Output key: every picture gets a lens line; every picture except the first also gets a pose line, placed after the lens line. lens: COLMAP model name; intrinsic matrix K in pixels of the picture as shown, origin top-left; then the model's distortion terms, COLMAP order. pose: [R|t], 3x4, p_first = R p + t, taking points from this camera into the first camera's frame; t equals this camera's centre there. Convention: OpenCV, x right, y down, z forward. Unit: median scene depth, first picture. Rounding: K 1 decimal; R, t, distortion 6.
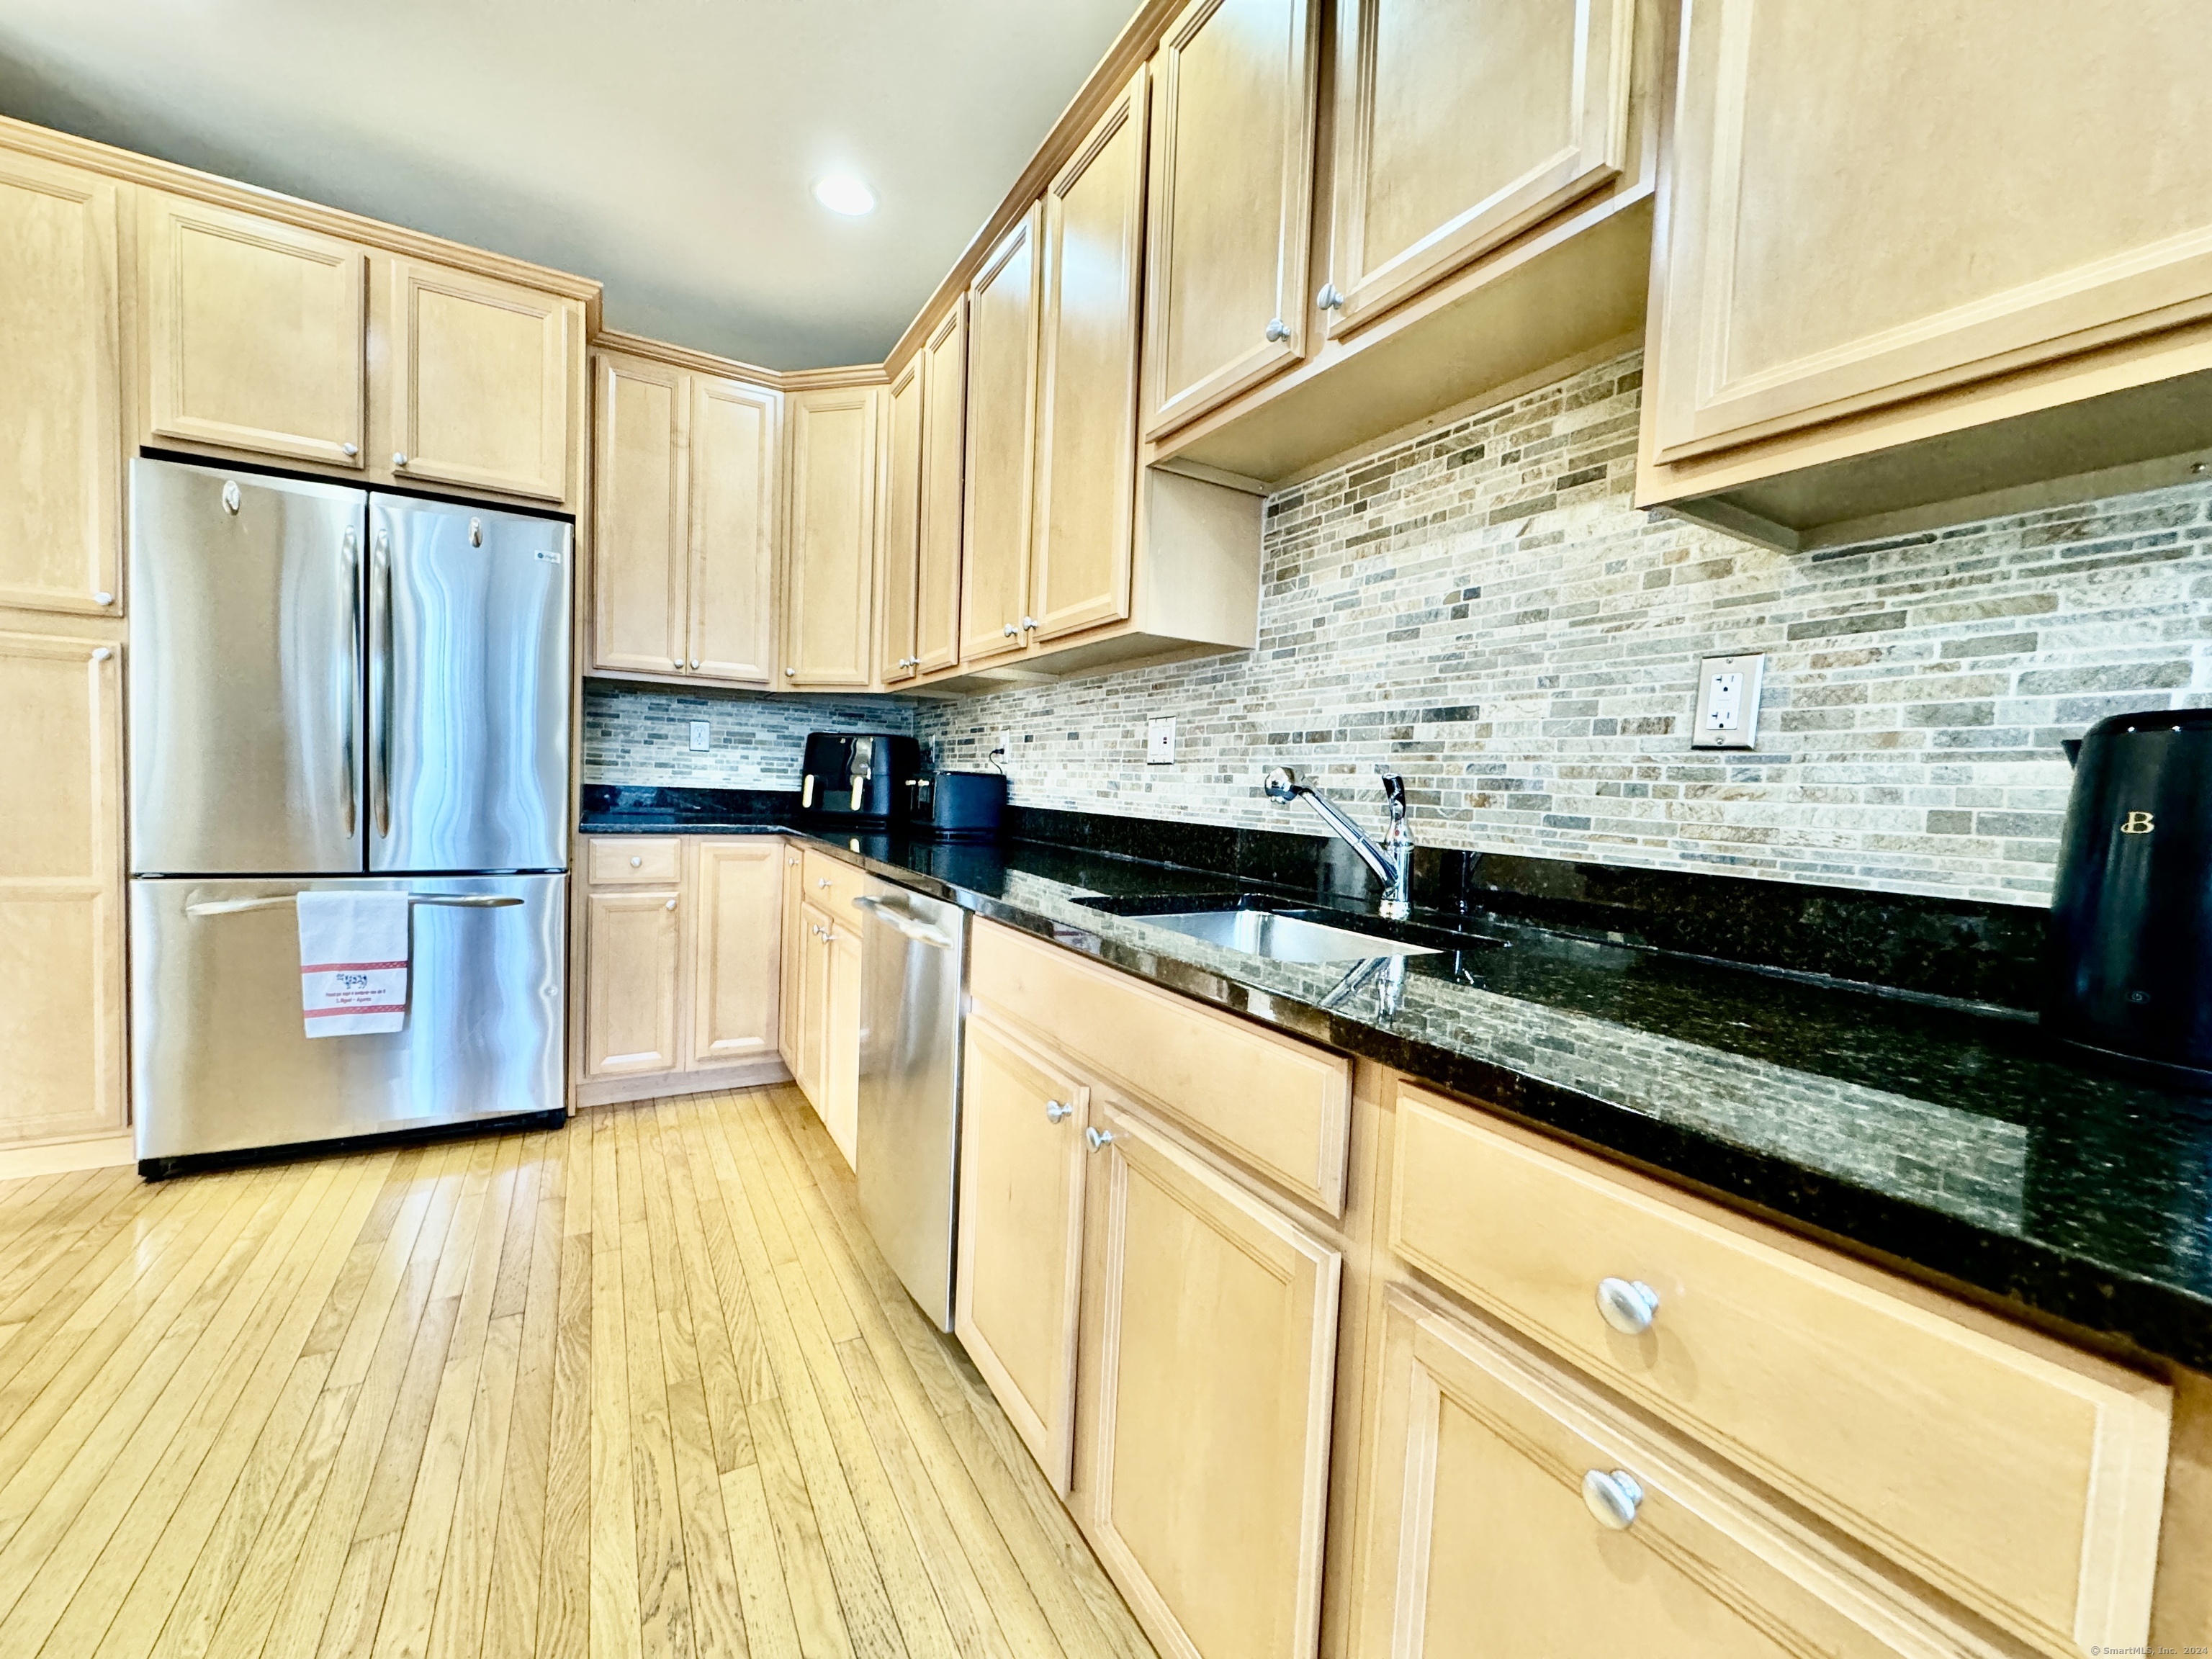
lens RADIAL K [[879.9, 0, 1105.3], [0, 879.9, 829.5], [0, 0, 1]] dist [-0.003340, 0.000326]
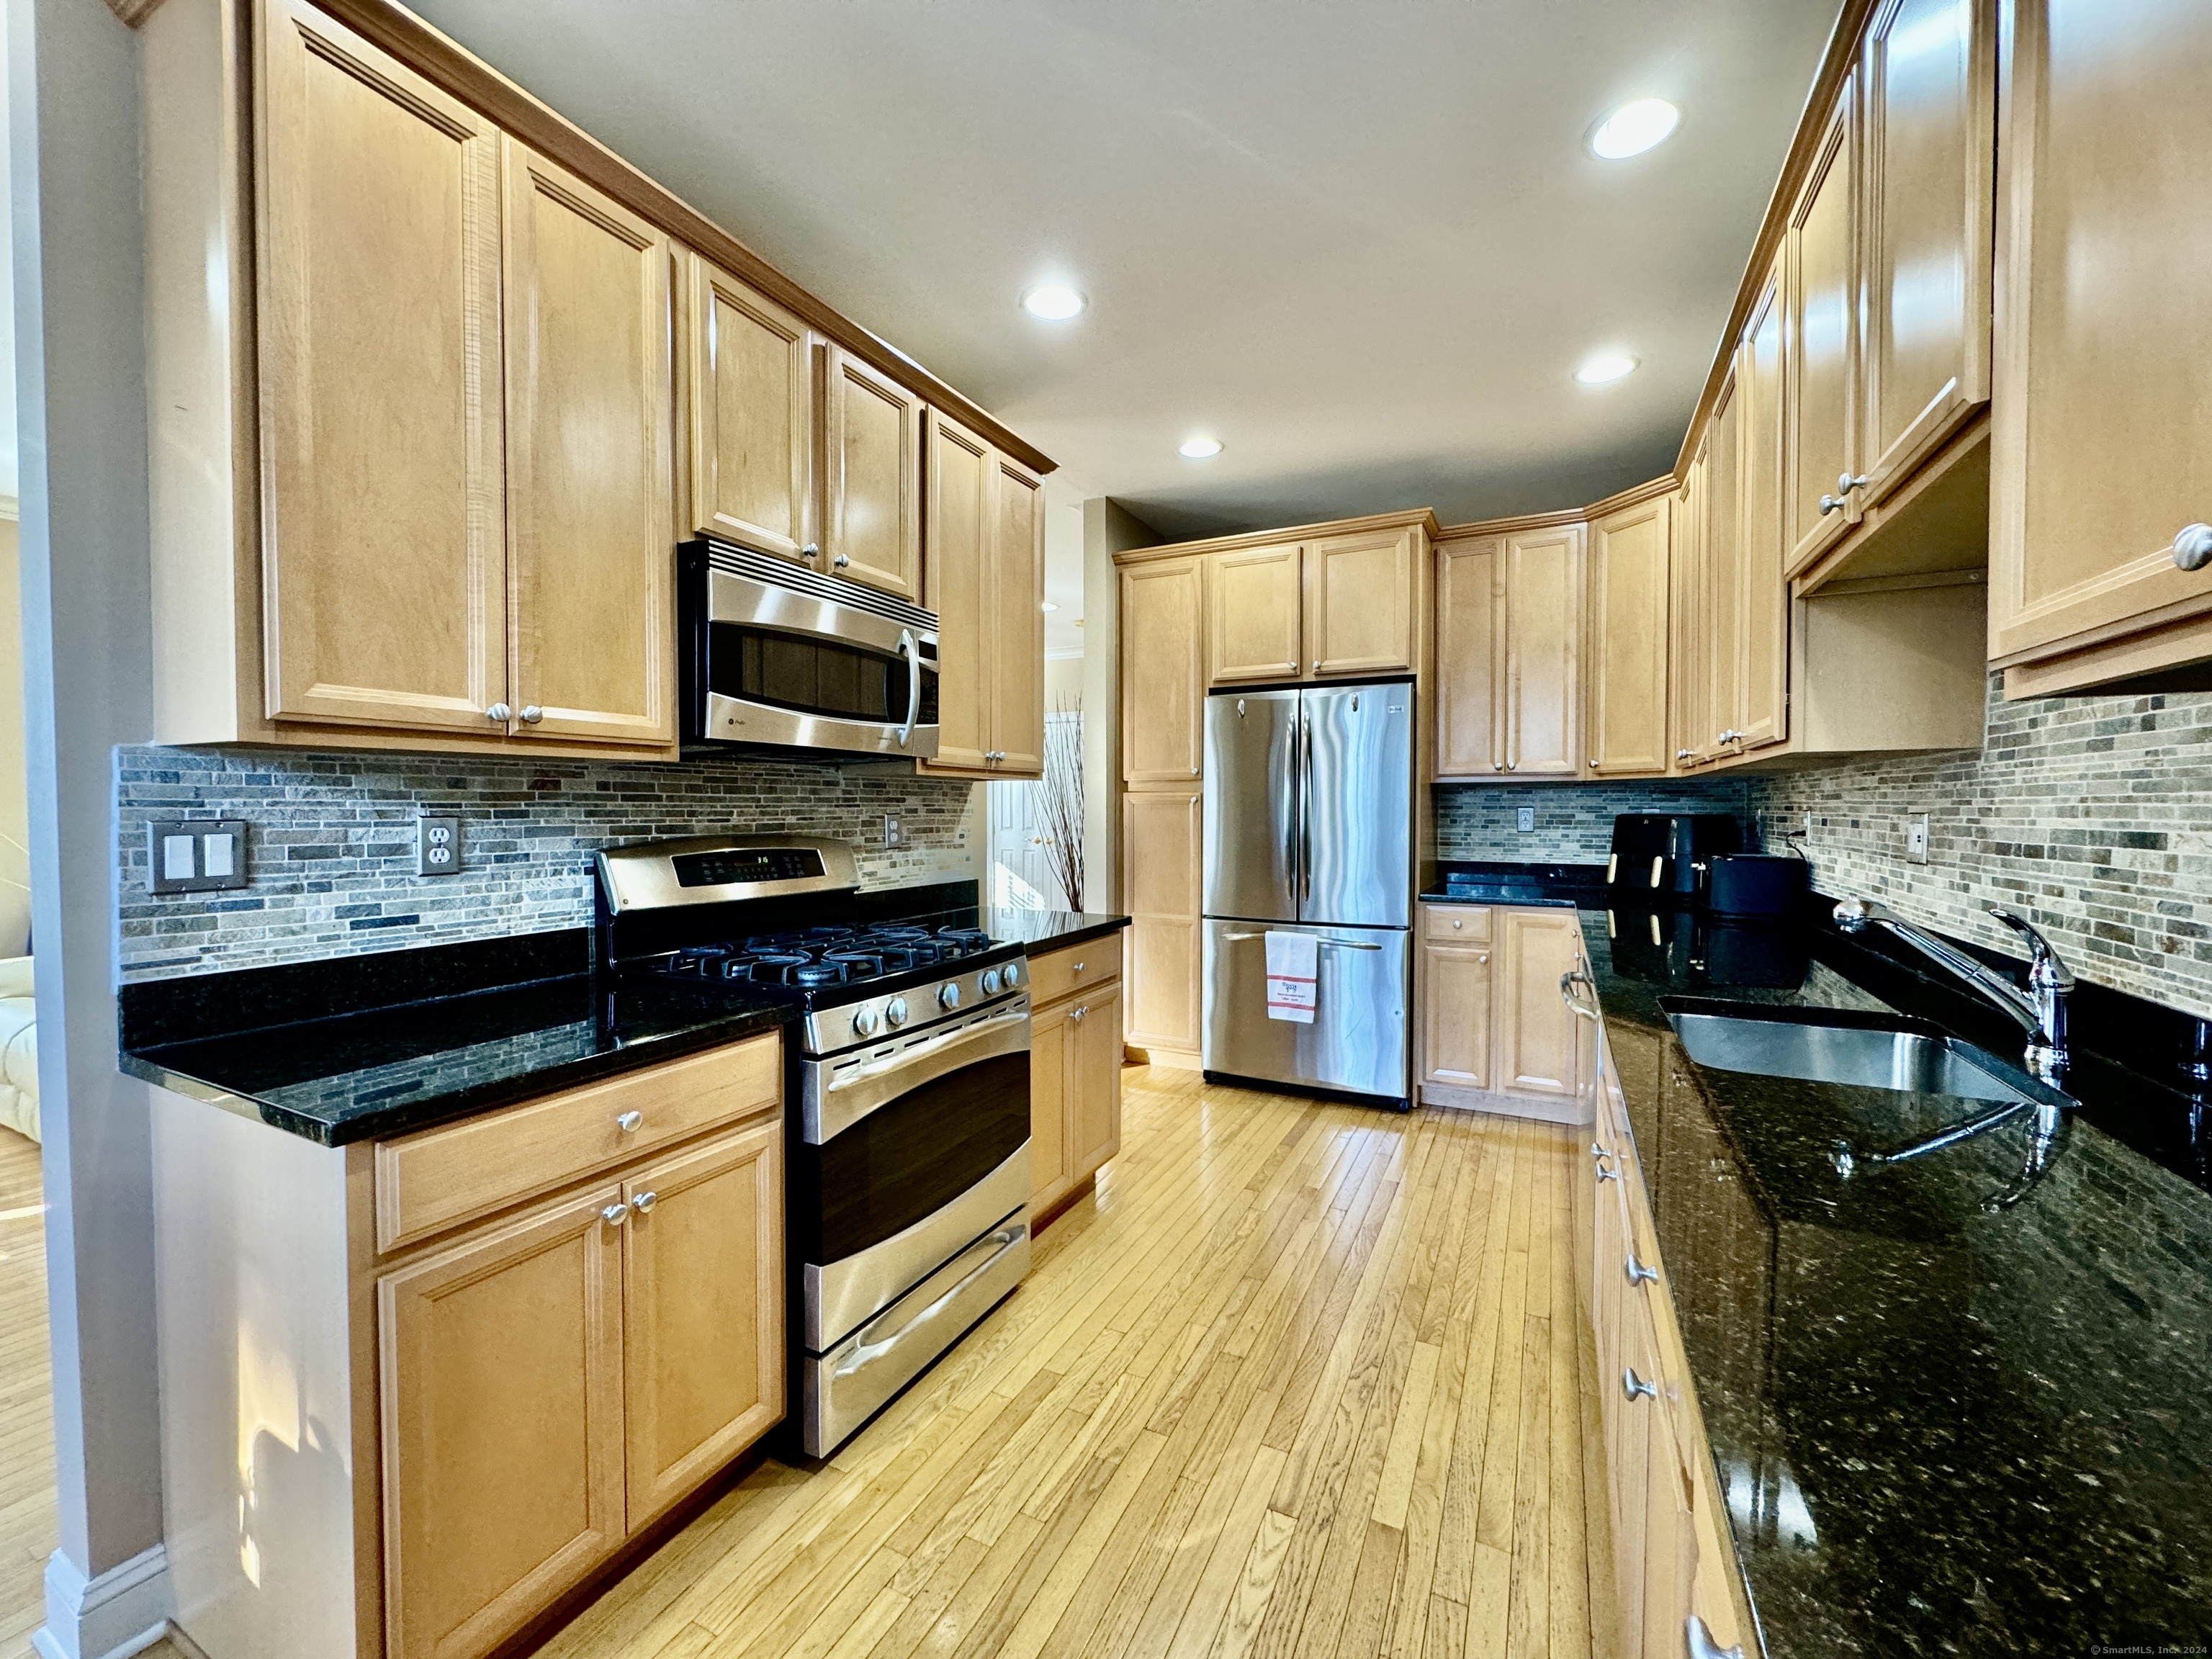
lens RADIAL K [[879.9, 0, 1109.4], [0, 879.9, 829.7], [0, 0, 1]] dist [-0.003340, 0.000326]
pose [[0.546882, -0.020684, -0.836954, 0.374556], [-0.018088, 0.999169, -0.036512, -0.061844], [0.837014, 0.035107, 0.546054, -0.211585]]
